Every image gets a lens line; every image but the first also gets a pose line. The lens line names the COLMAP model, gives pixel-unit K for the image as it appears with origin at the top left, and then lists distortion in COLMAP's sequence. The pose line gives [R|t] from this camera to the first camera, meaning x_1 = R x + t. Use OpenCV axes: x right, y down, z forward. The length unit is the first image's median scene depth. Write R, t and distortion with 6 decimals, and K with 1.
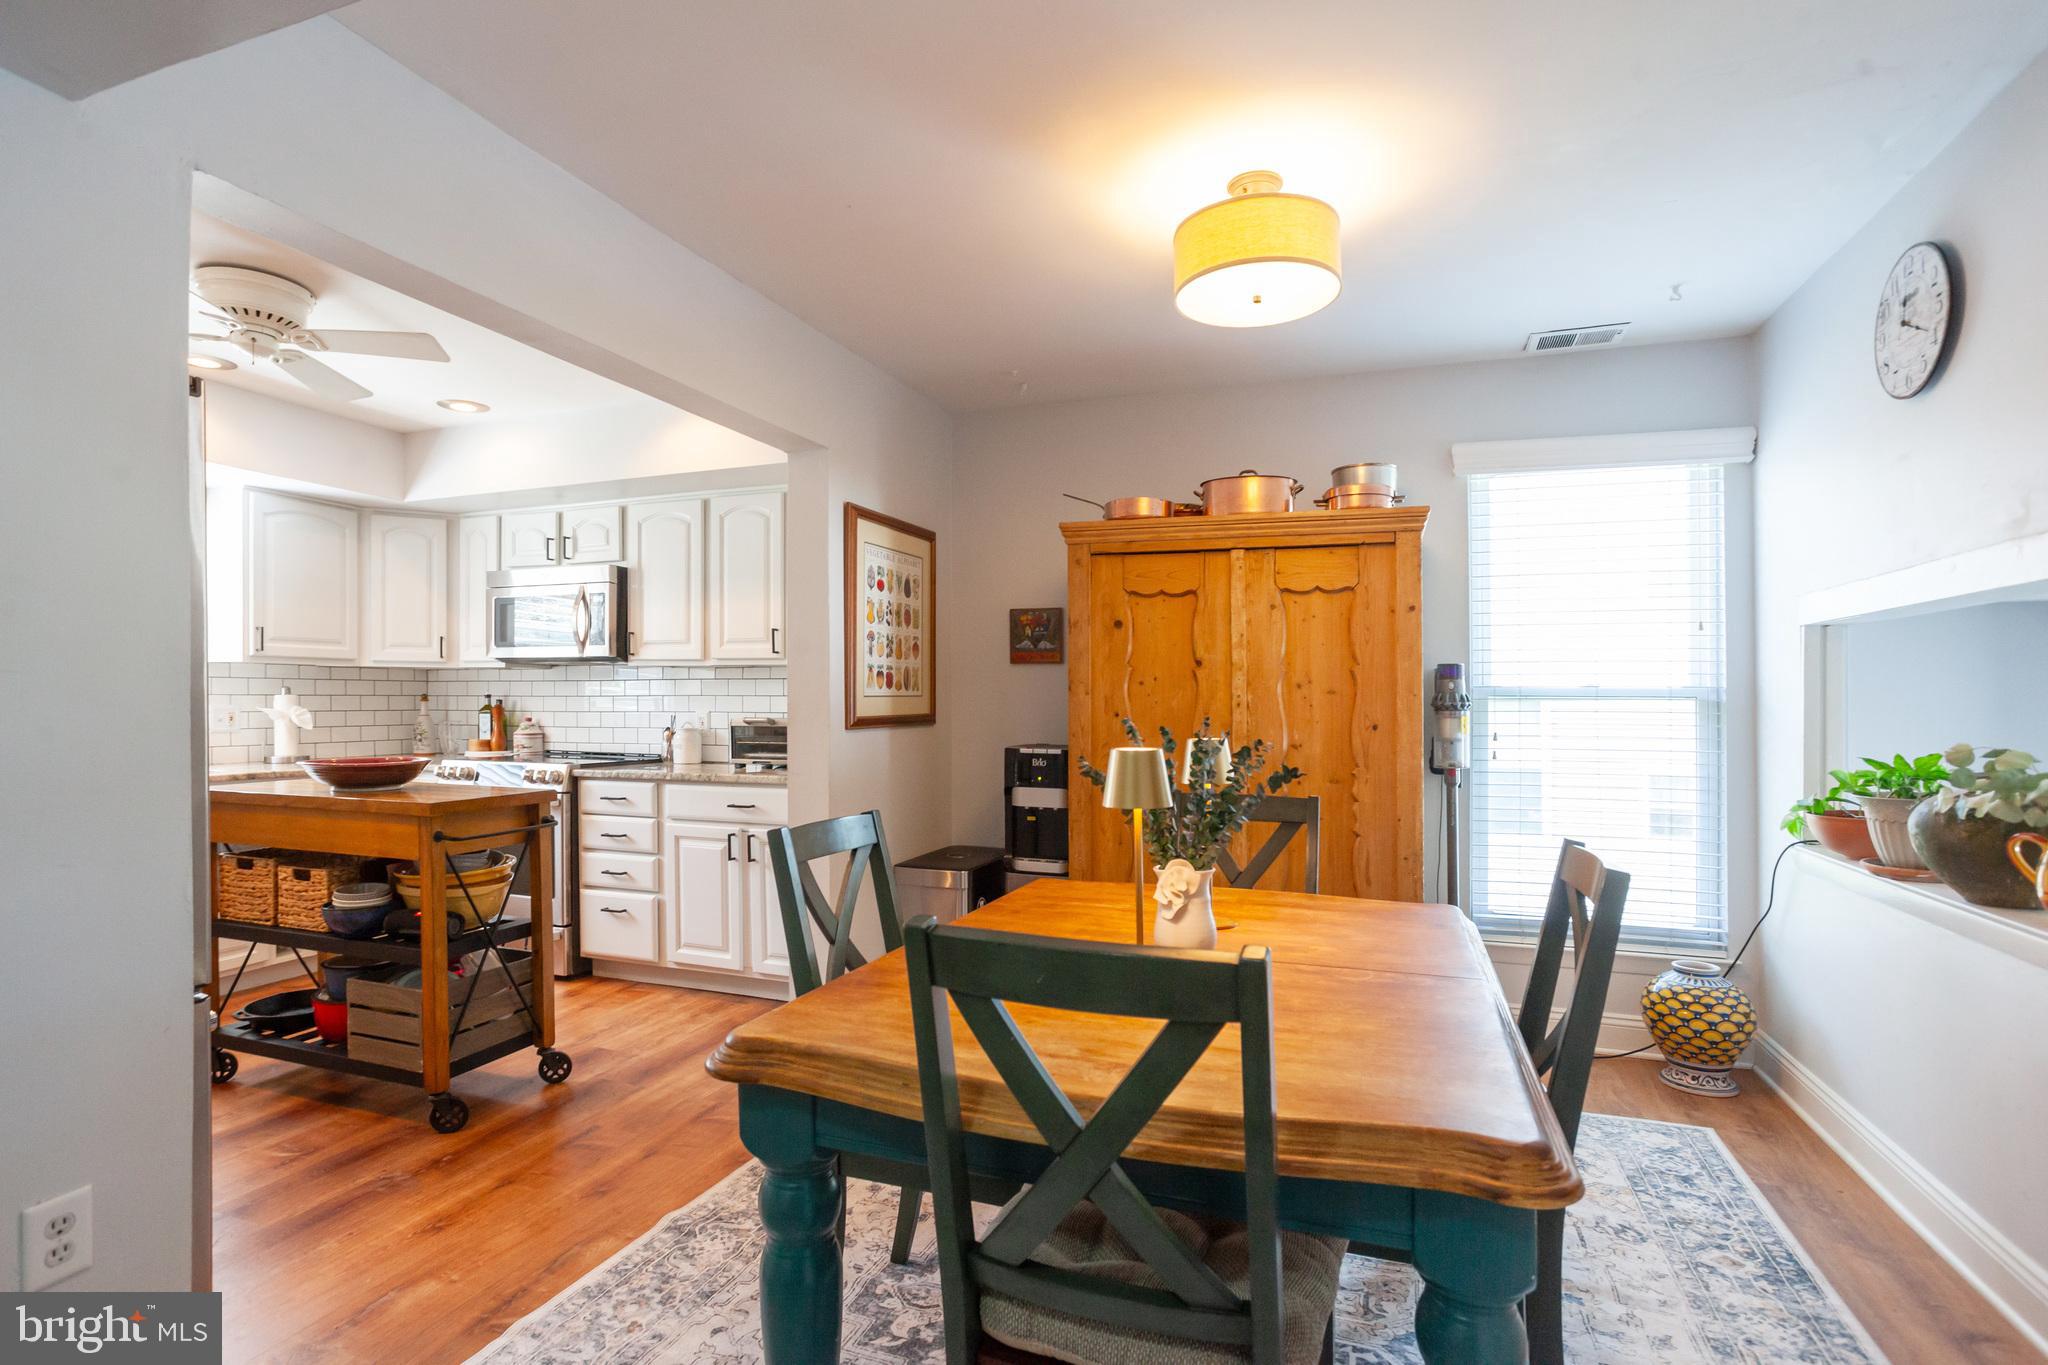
lens RADIAL K [[1035.1, 0, 997.7], [0, 1035.1, 688.2], [0, 0, 1]] dist [-0.032724, 0.027341]
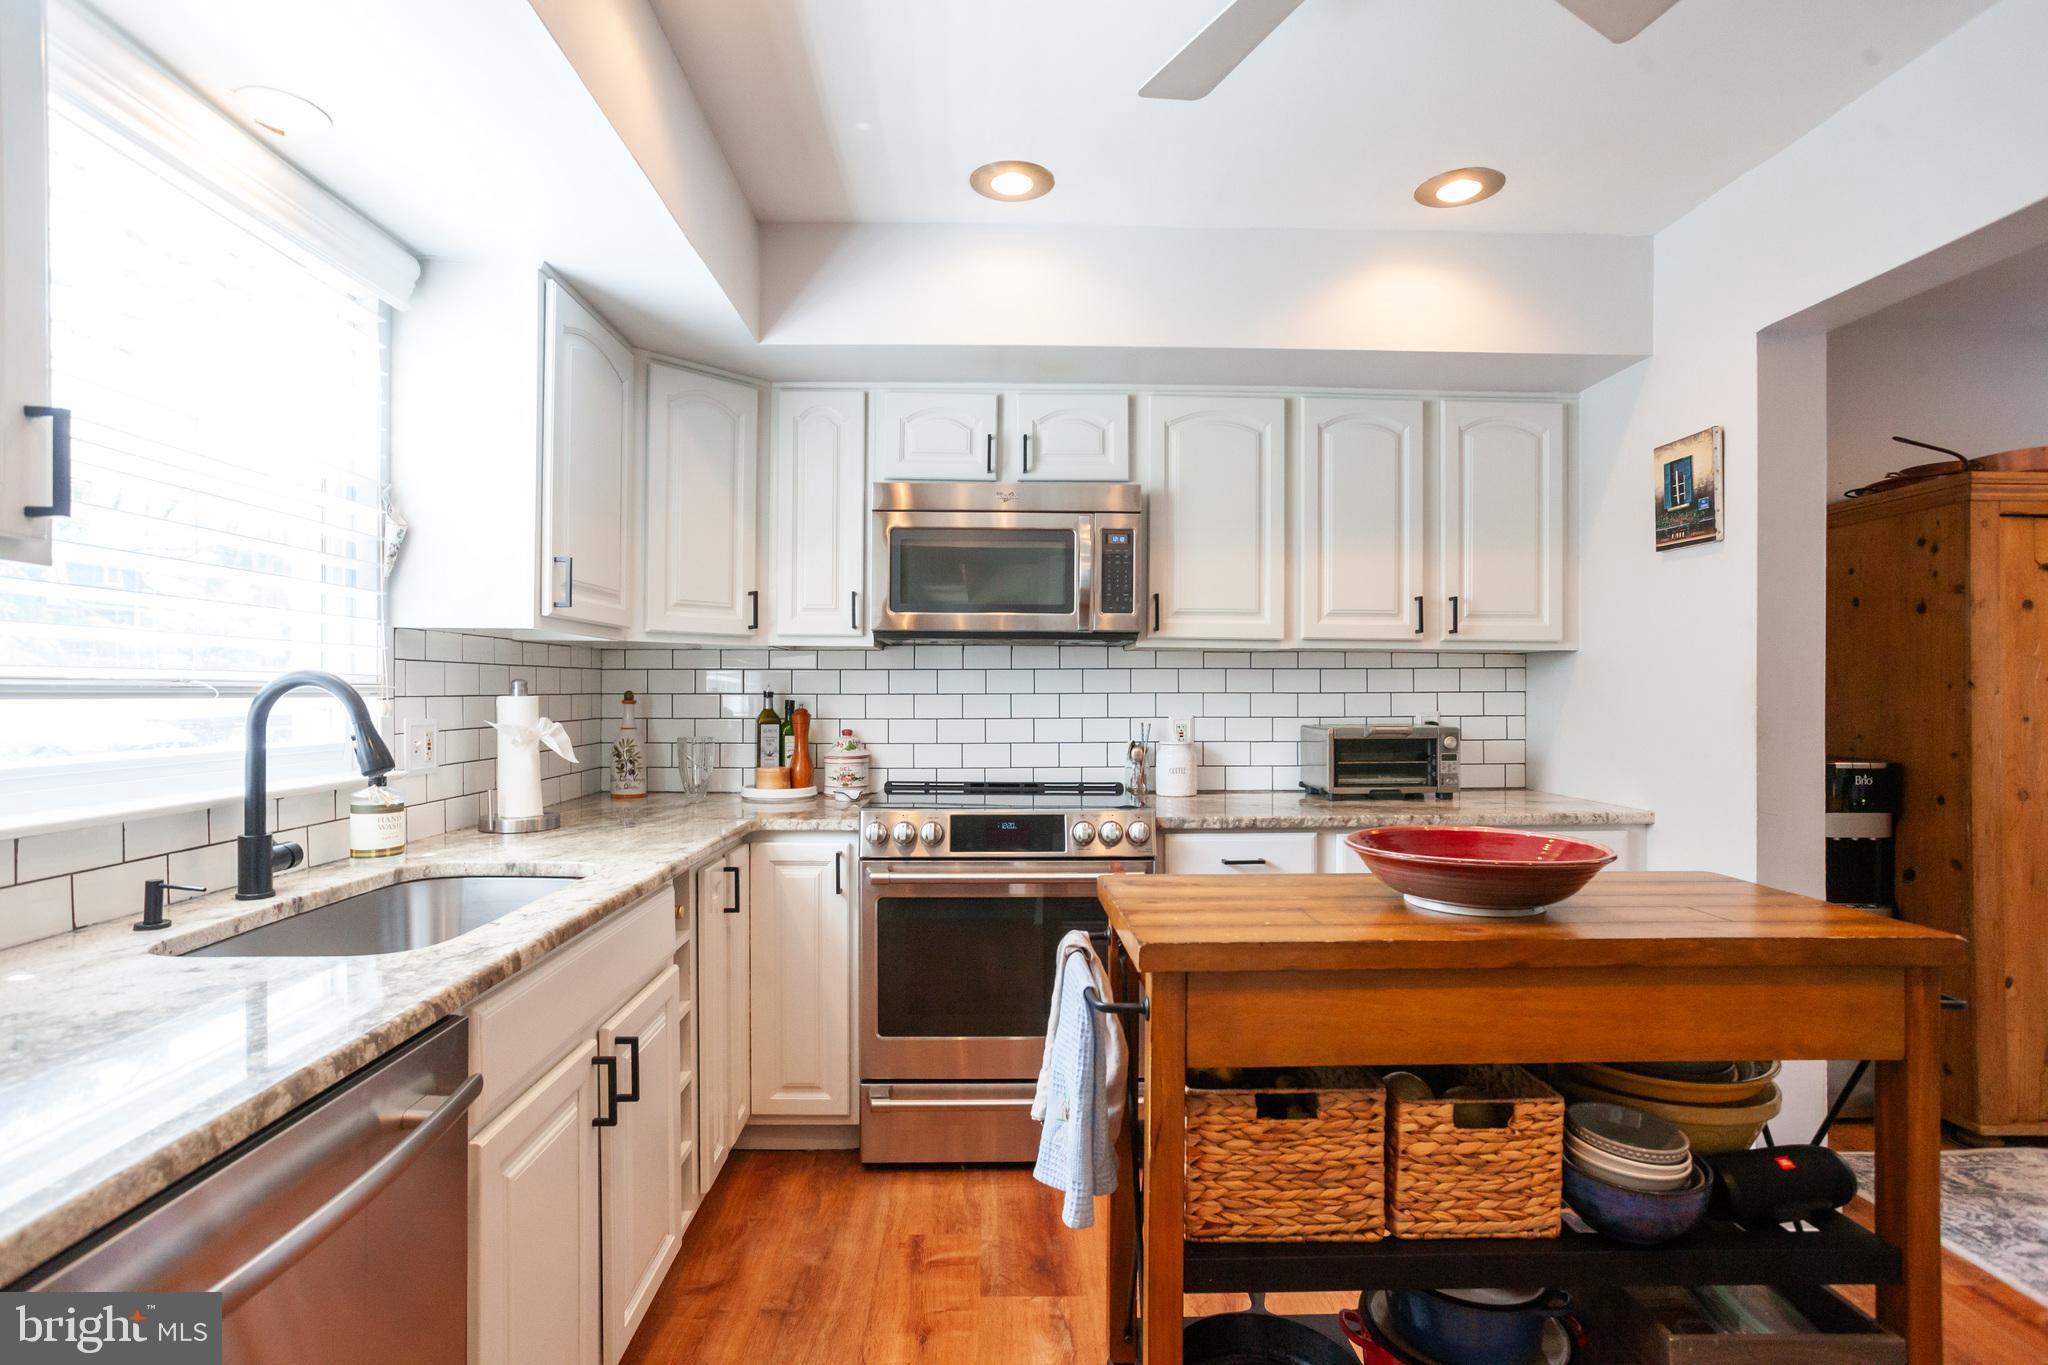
lens RADIAL K [[1035.1, 0, 1010.0], [0, 1035.1, 682.8], [0, 0, 1]] dist [-0.032724, 0.027341]
pose [[0.913656, -0.001555, 0.406486, -0.994725], [-0.002759, 0.999946, 0.010026, -0.008713], [-0.406480, -0.010282, 0.913602, 0.646708]]
